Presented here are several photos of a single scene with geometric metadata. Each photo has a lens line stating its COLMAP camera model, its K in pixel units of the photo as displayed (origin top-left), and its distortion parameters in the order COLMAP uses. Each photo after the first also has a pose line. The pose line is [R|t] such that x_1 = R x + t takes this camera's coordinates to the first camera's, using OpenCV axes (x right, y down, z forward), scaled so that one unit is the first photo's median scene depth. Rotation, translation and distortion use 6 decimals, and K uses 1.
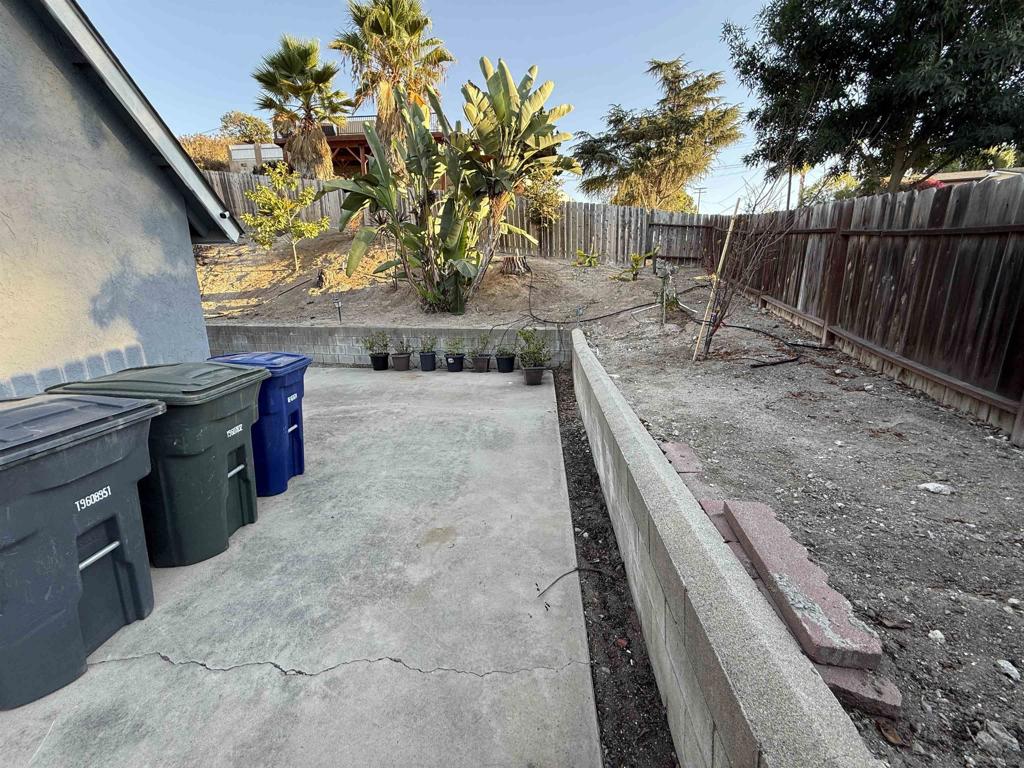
lens RADIAL K [[408.4, 0, 512.0], [0, 408.4, 384.0], [0, 0, 1]] dist [0.000048, 0.000058]
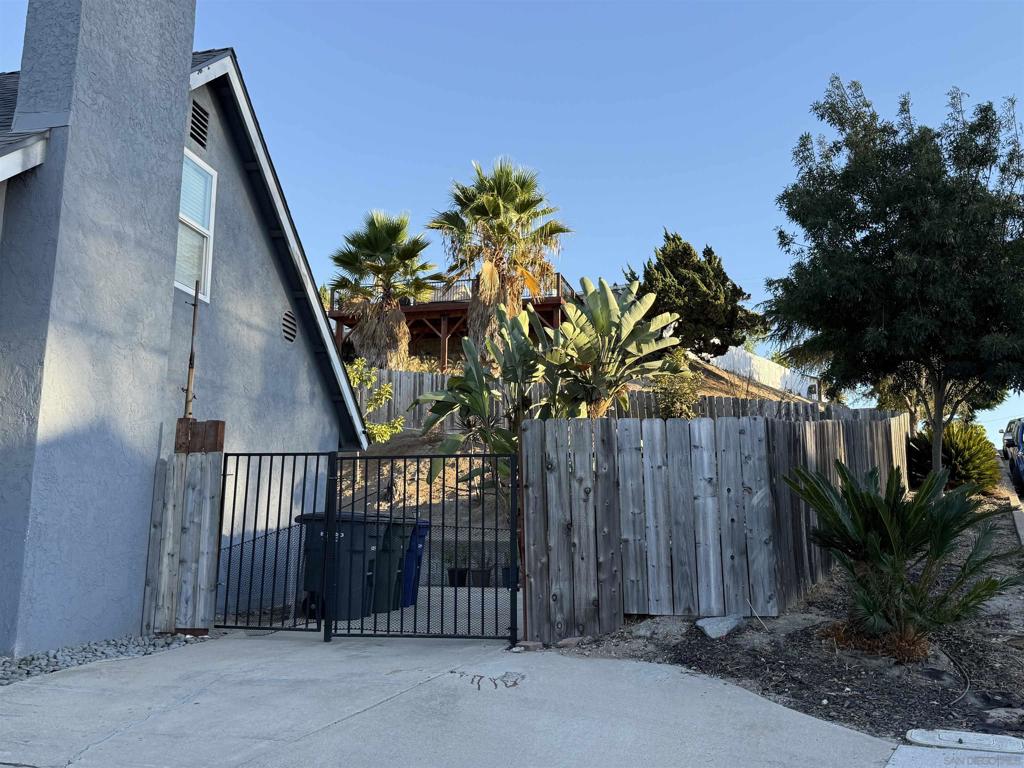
lens RADIAL K [[879.4, 0, 512.0], [0, 879.4, 384.0], [0, 0, 1]] dist [0.207698, 0.000328]
pose [[0.975957, -0.015389, -0.217419, 0.184390], [-0.070310, 0.921953, -0.380865, 0.238928], [0.206311, 0.386995, 0.898705, -0.733969]]
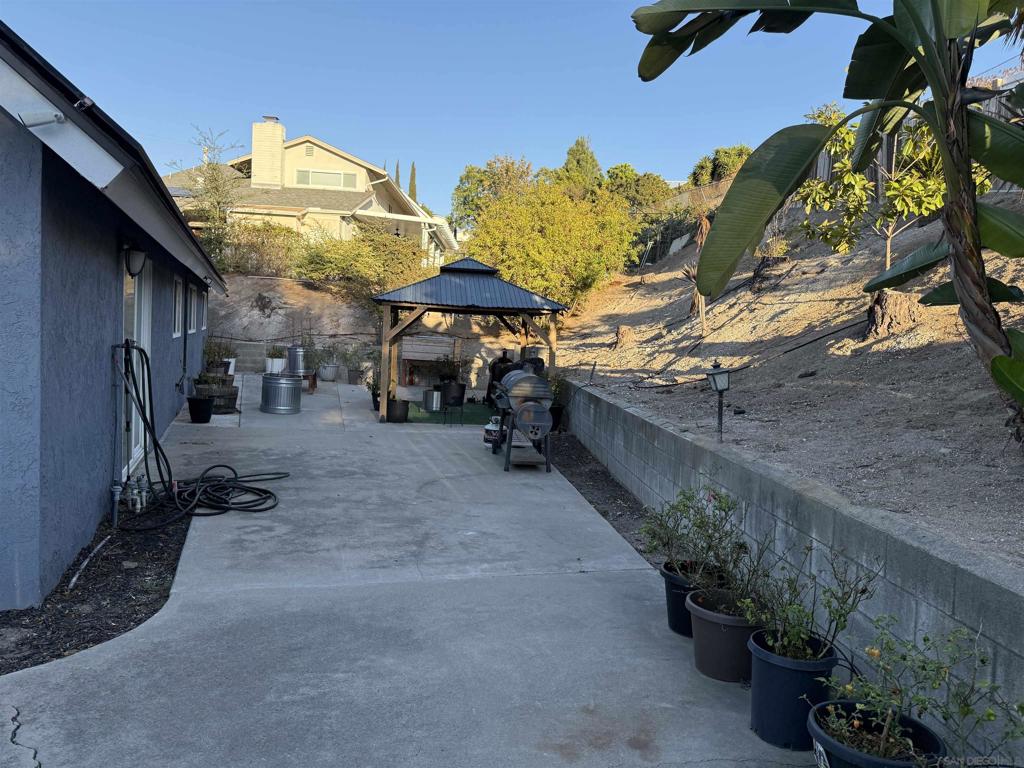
lens RADIAL K [[720.6, 0, 512.0], [0, 720.6, 384.0], [0, 0, 1]] dist [0.113017, -0.162169]
pose [[0.327117, 0.094506, -0.940246, 0.062373], [-0.262797, 0.964835, 0.005549, -0.137311], [0.907707, 0.245278, 0.340450, 0.585915]]
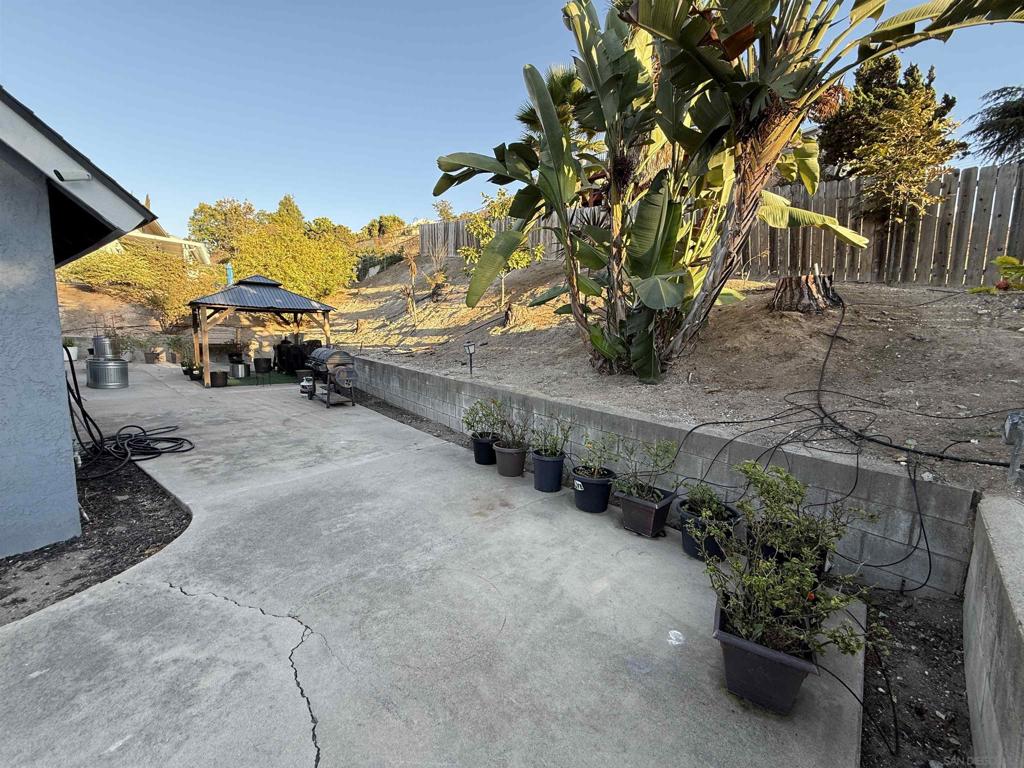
lens RADIAL K [[406.5, 0, 512.0], [0, 406.5, 384.0], [0, 0, 1]] dist [0.000114, 0.000024]
pose [[0.787581, 0.115984, -0.605197, 0.044134], [-0.178692, 0.982913, -0.044171, -0.109465], [0.589733, 0.142932, 0.794849, 0.462886]]
